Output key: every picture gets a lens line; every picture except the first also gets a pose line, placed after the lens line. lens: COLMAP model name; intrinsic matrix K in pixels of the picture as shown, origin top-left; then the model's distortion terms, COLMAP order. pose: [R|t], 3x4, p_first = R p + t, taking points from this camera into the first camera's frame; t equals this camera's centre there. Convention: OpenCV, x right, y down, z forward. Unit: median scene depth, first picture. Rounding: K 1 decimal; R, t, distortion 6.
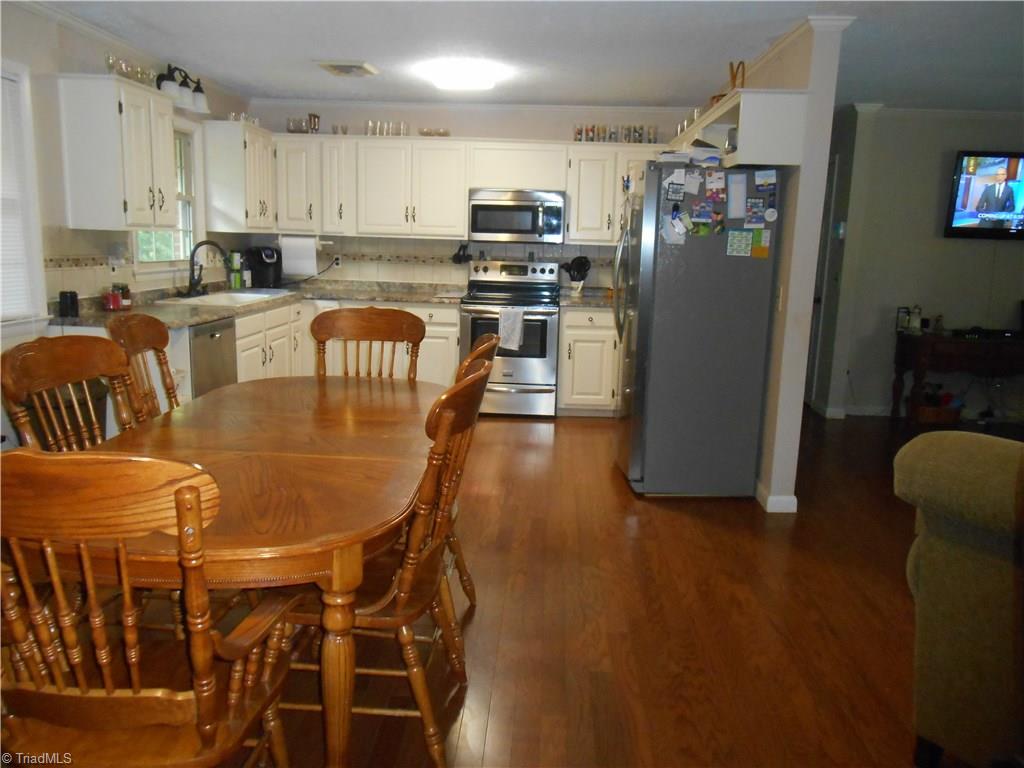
lens RADIAL K [[803.8, 0, 514.8], [0, 803.8, 389.2], [0, 0, 1]] dist [0.004917, 0.003354]
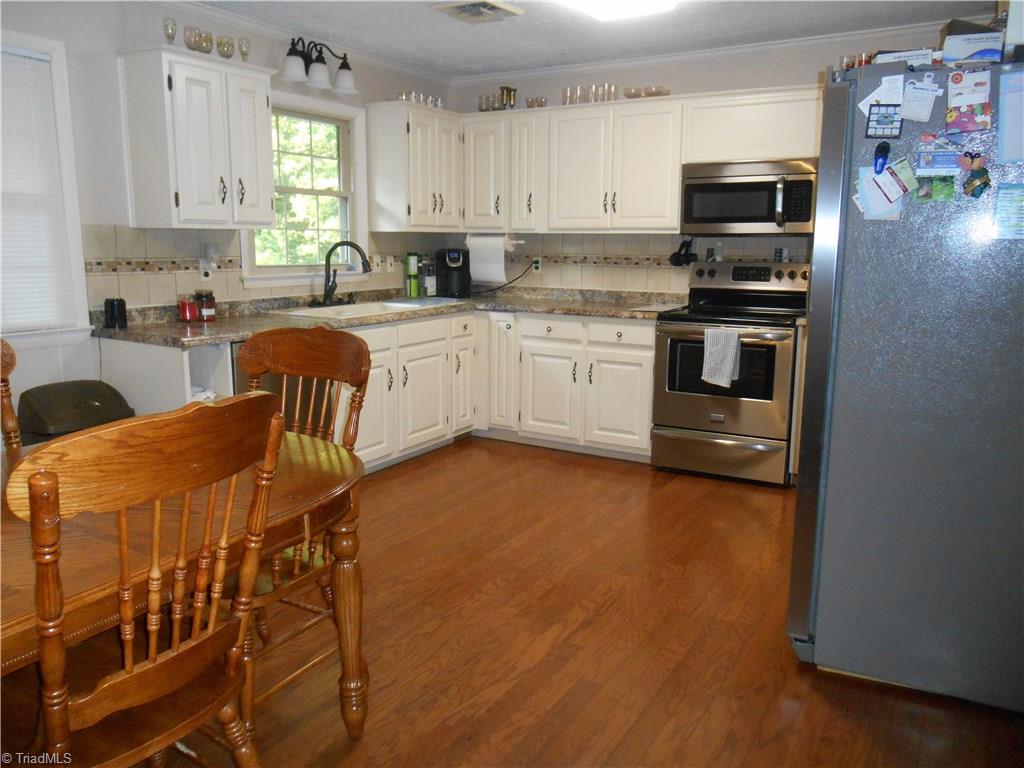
lens RADIAL K [[803.8, 0, 514.8], [0, 803.8, 389.2], [0, 0, 1]] dist [0.004917, 0.003354]
pose [[0.886959, 0.060305, -0.457894, 0.157835], [-0.064881, 0.997876, 0.005743, -0.038058], [0.457268, 0.024614, 0.888988, 0.282474]]
